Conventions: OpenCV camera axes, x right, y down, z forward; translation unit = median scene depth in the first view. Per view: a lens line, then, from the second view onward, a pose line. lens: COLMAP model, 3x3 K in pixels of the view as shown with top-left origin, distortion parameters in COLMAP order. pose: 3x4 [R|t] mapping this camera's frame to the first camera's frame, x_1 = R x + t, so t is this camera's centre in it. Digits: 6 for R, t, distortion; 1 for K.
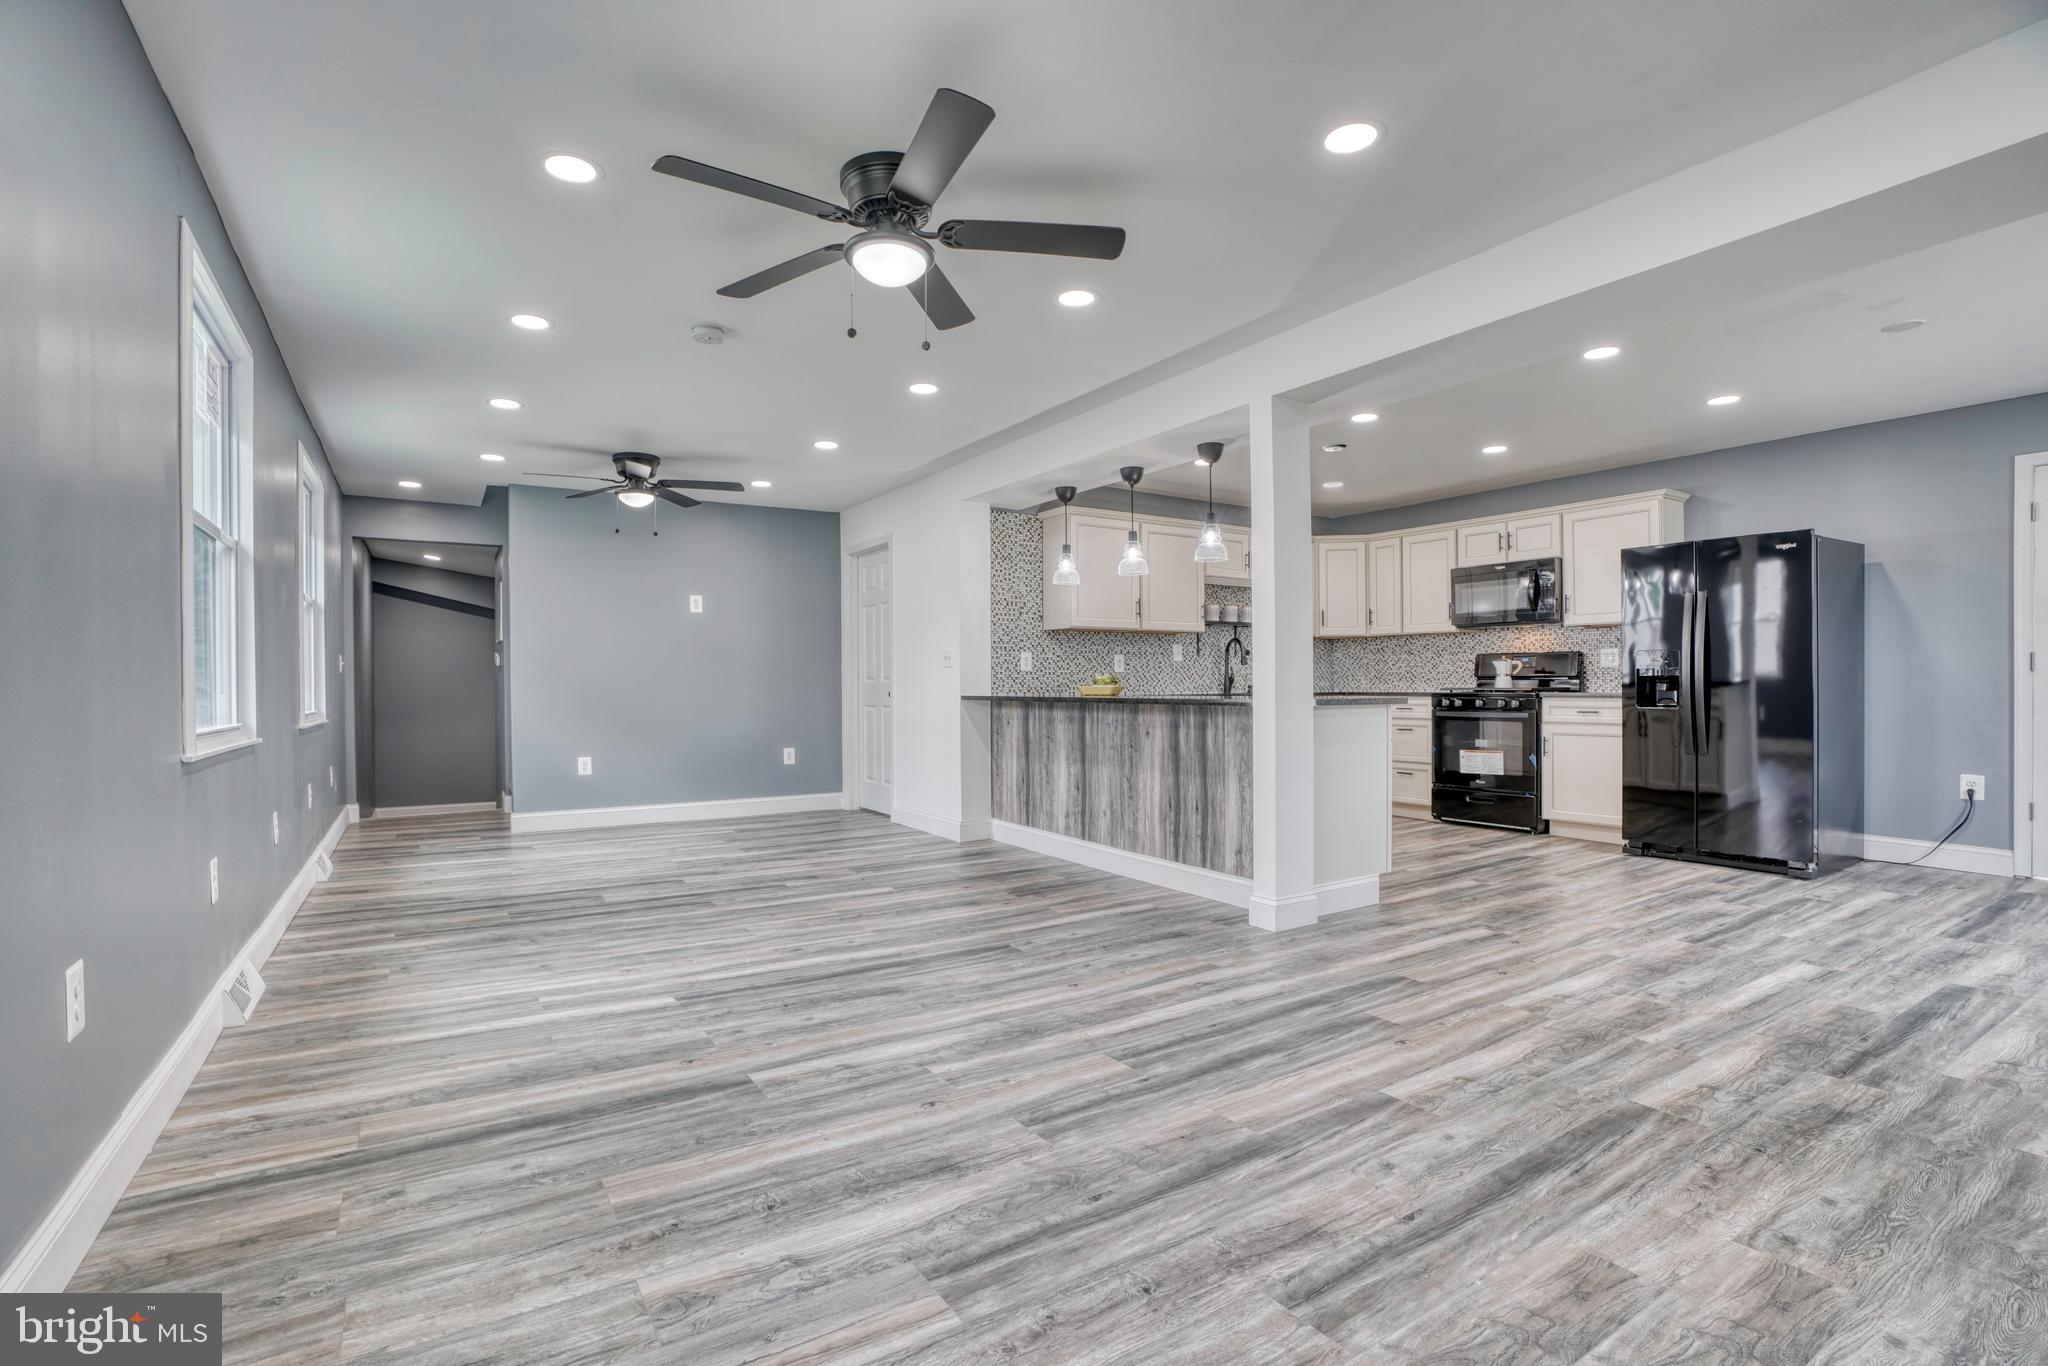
lens RADIAL K [[944.8, 0, 1007.1], [0, 944.8, 690.5], [0, 0, 1]] dist [-0.068815, 0.025959]
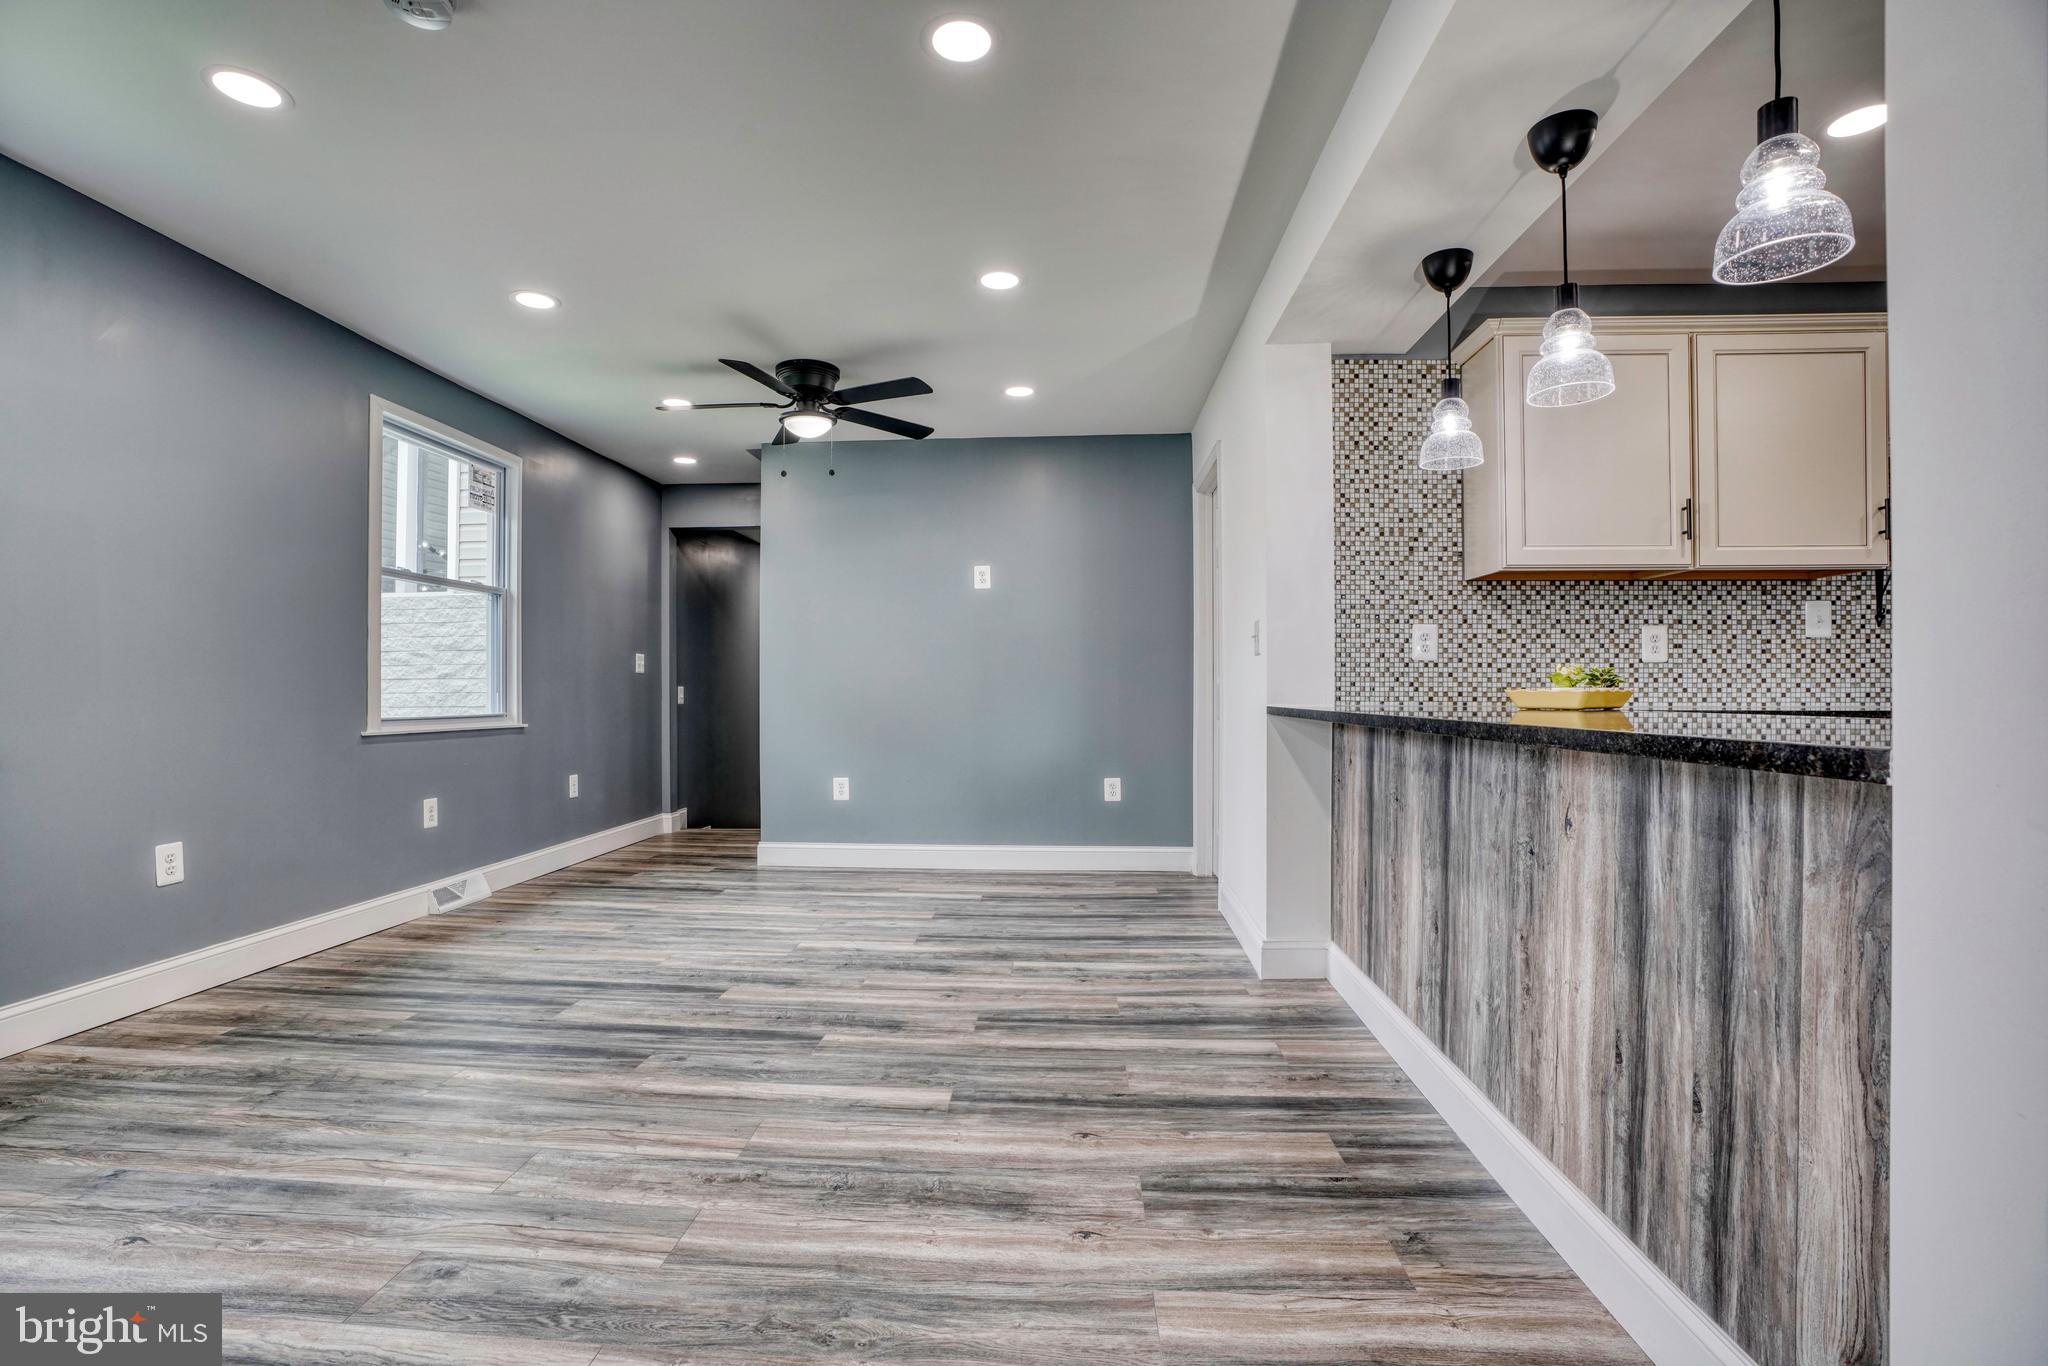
lens RADIAL K [[944.8, 0, 1007.1], [0, 944.8, 693.8], [0, 0, 1]] dist [-0.068815, 0.025959]
pose [[0.807175, 0.005669, -0.590285, 0.171654], [-0.007571, 0.999971, -0.000750, -0.000429], [0.590264, 0.005074, 0.807194, 0.567127]]
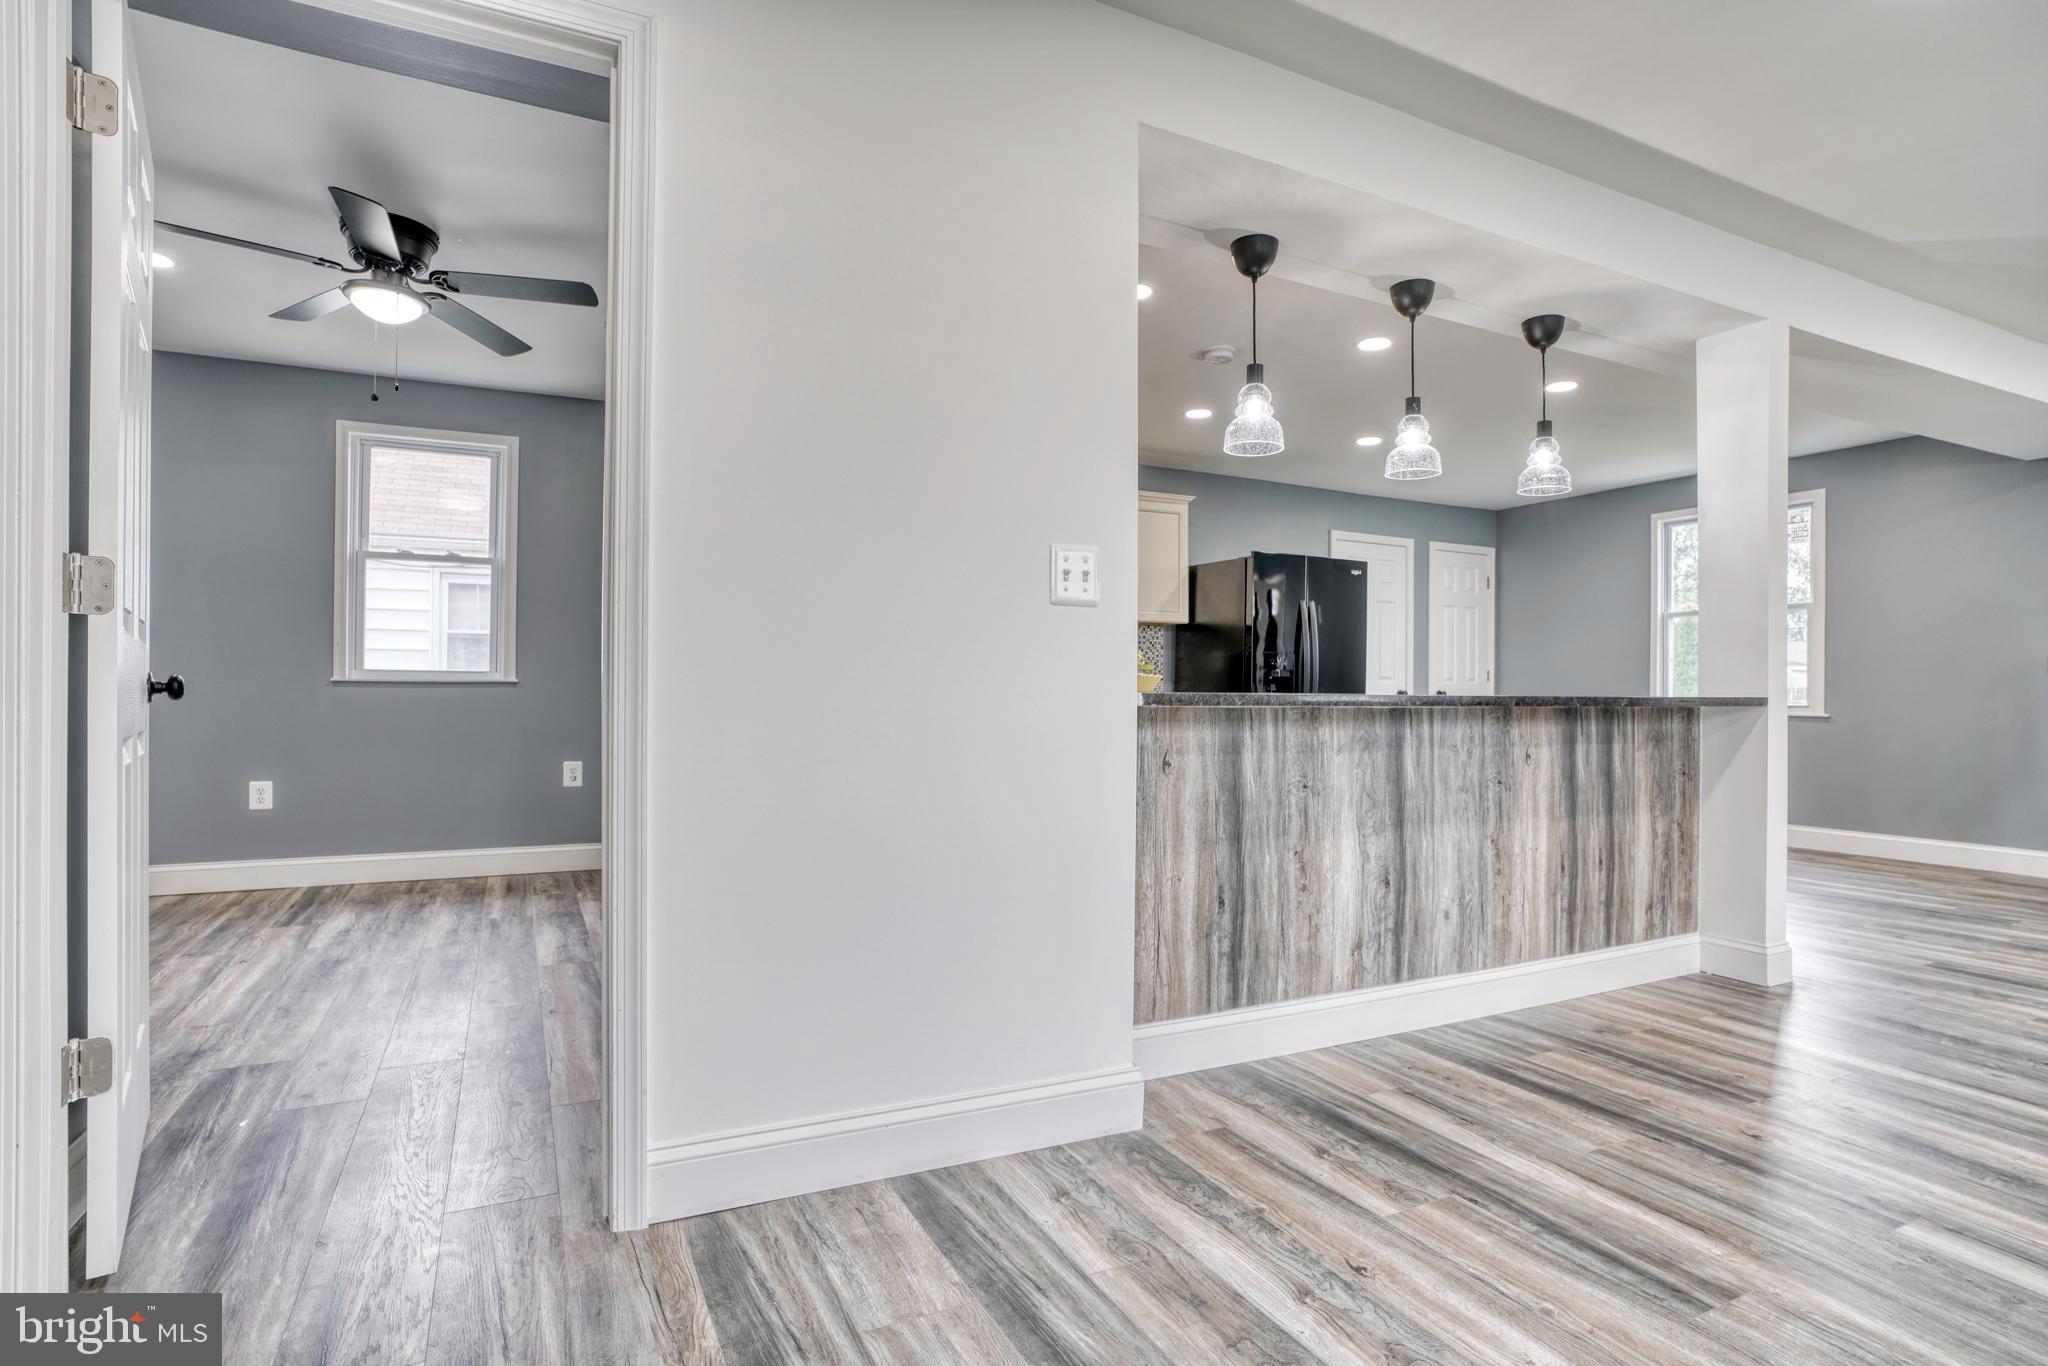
lens RADIAL K [[1019.3, 0, 1008.5], [0, 1019.3, 699.3], [0, 0, 1]] dist [-0.040558, 0.007149]
pose [[0.106573, -0.001693, 0.994303, -0.485080], [-0.000431, 0.999998, 0.001749, 0.007966], [-0.994305, -0.000615, 0.106572, 1.181677]]
